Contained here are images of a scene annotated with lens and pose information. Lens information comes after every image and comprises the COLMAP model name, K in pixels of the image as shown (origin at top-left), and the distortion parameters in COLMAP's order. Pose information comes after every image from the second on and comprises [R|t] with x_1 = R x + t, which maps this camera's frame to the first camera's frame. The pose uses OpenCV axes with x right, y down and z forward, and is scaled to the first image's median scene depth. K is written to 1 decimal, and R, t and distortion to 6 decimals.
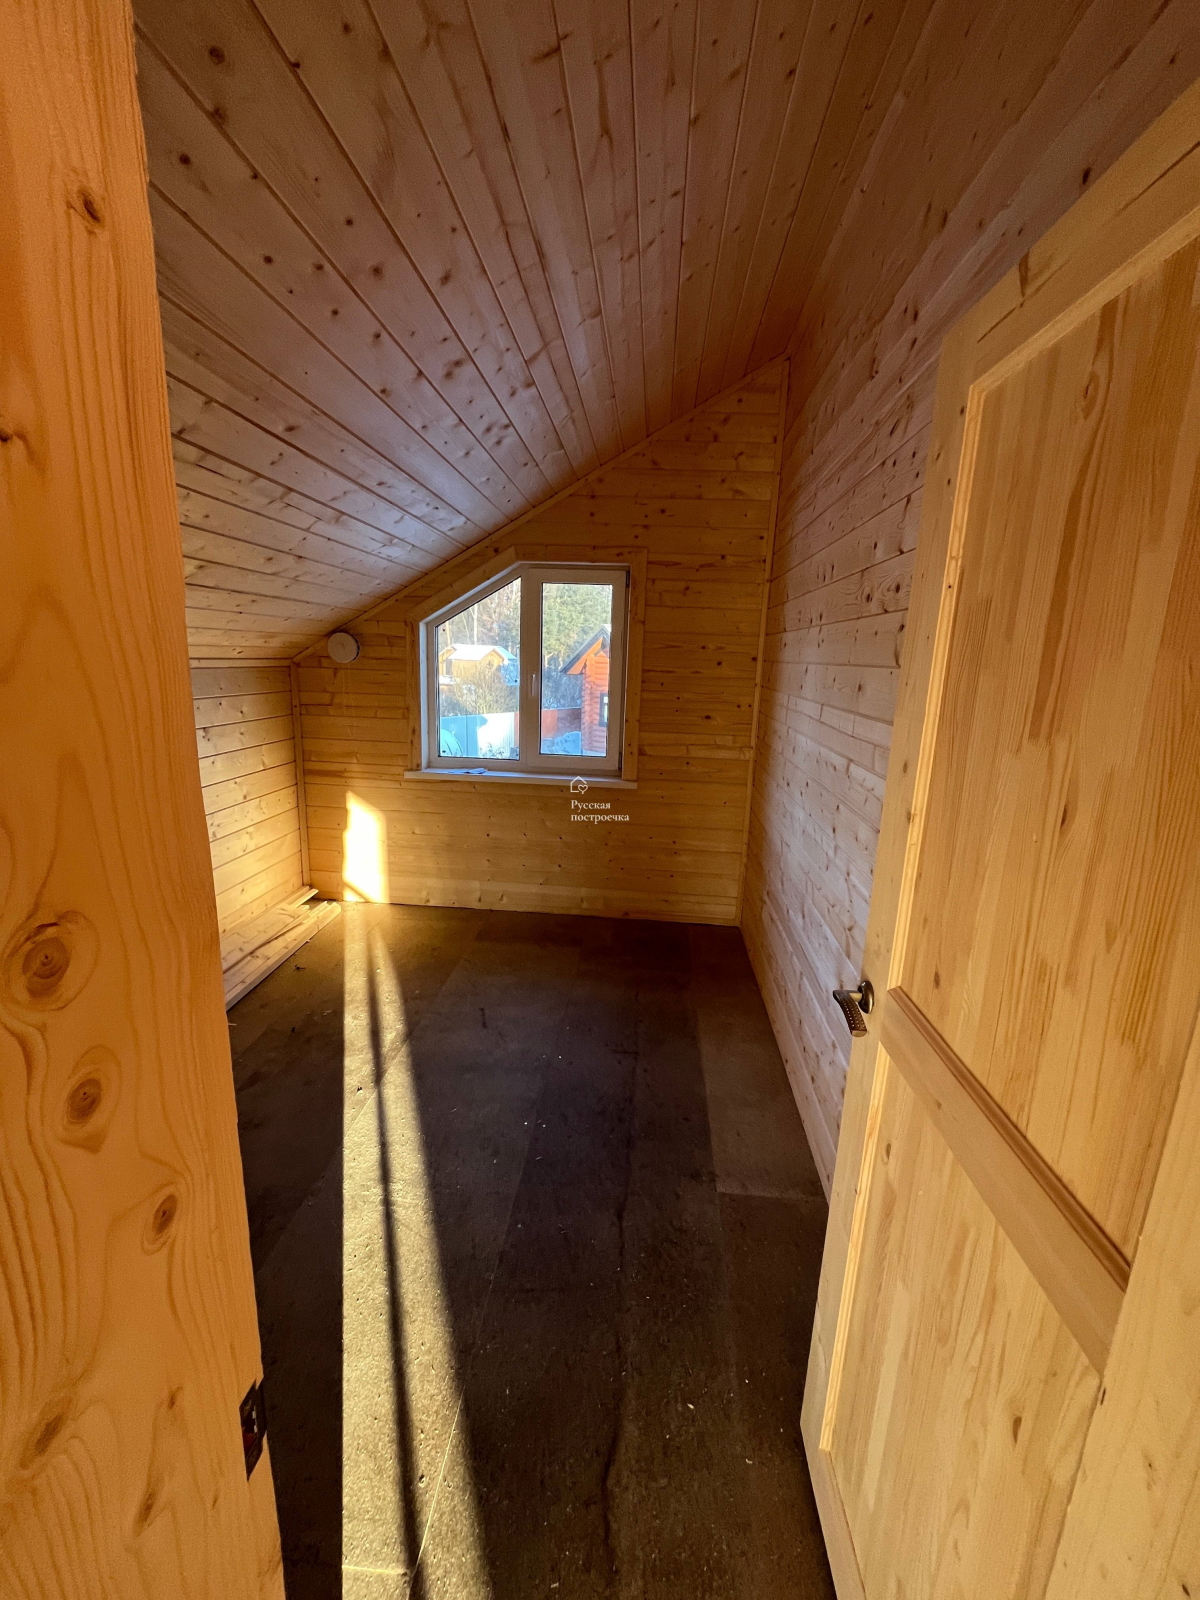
lens RADIAL K [[643.4, 0, 603.9], [0, 643.4, 796.2], [0, 0, 1]] dist [-0.003709, -0.000864]
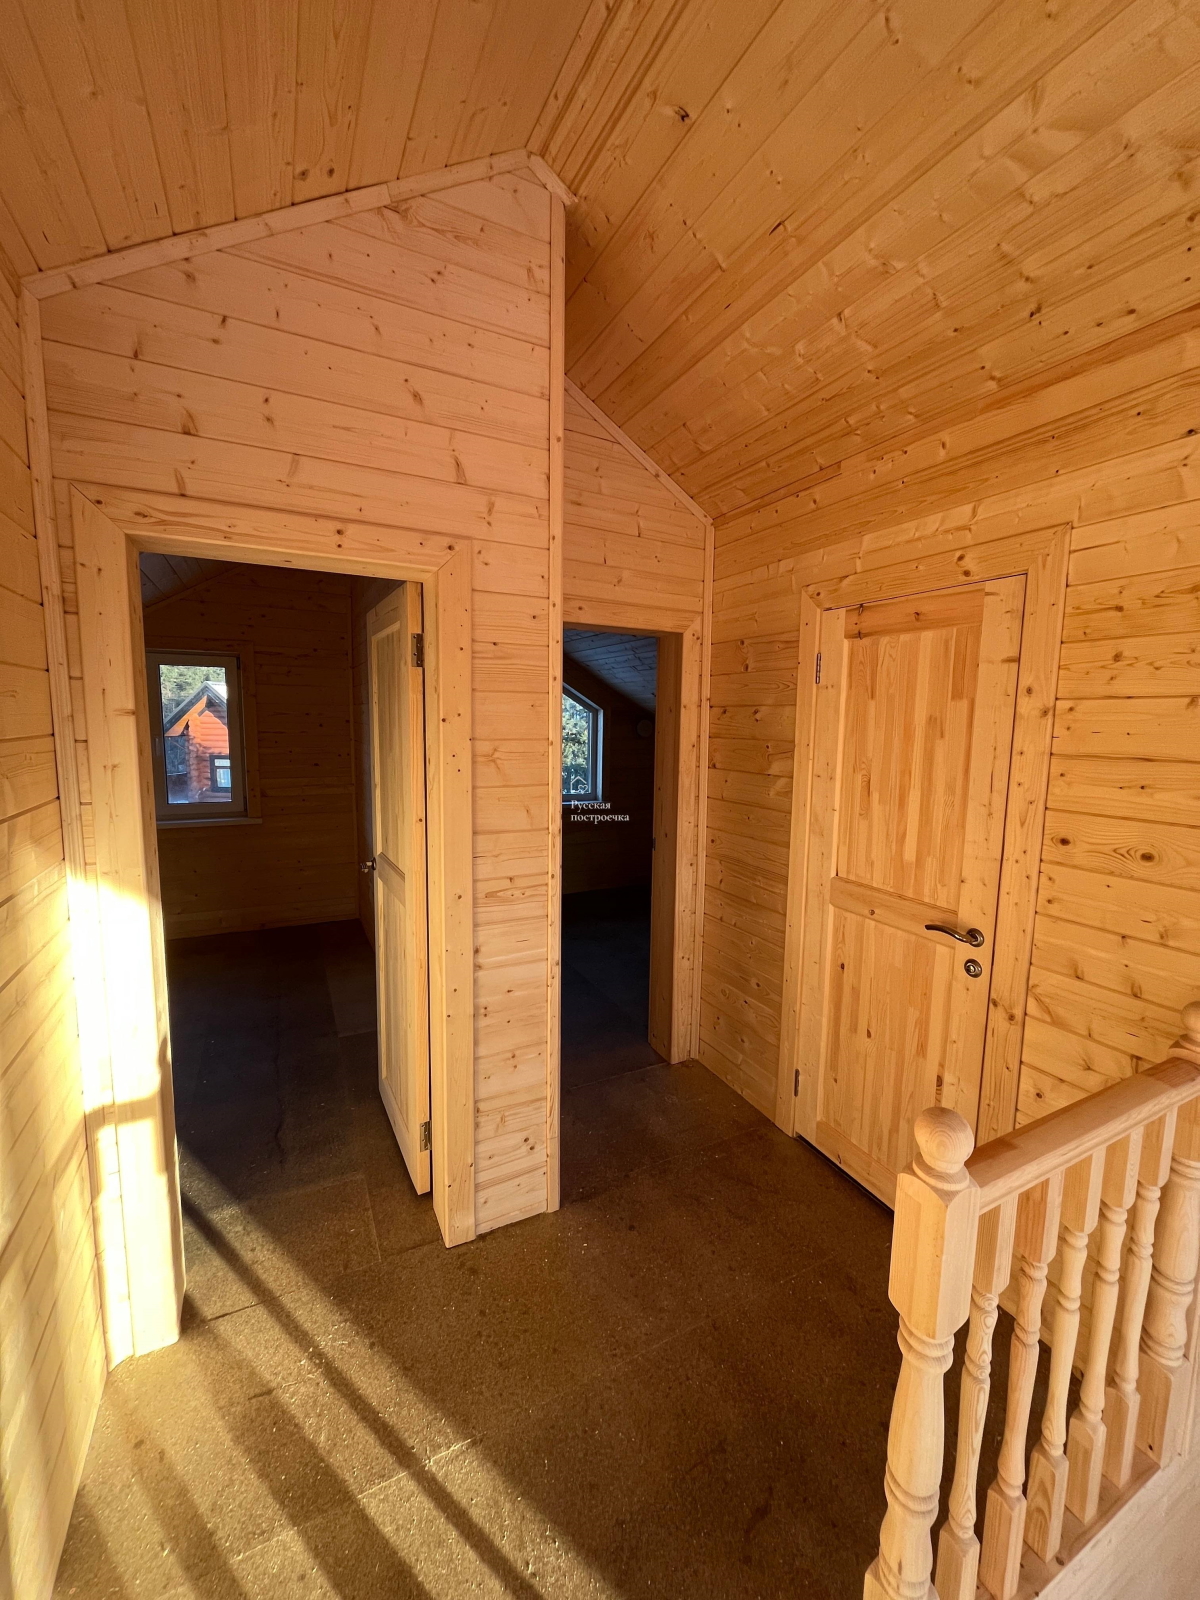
lens RADIAL K [[643.4, 0, 606.8], [0, 643.4, 790.4], [0, 0, 1]] dist [-0.003709, -0.000864]
pose [[0.851095, -0.082923, 0.518422, -0.023452], [0.129450, 0.990106, -0.054148, 0.083351], [-0.508803, 0.113195, 0.853409, -0.457465]]
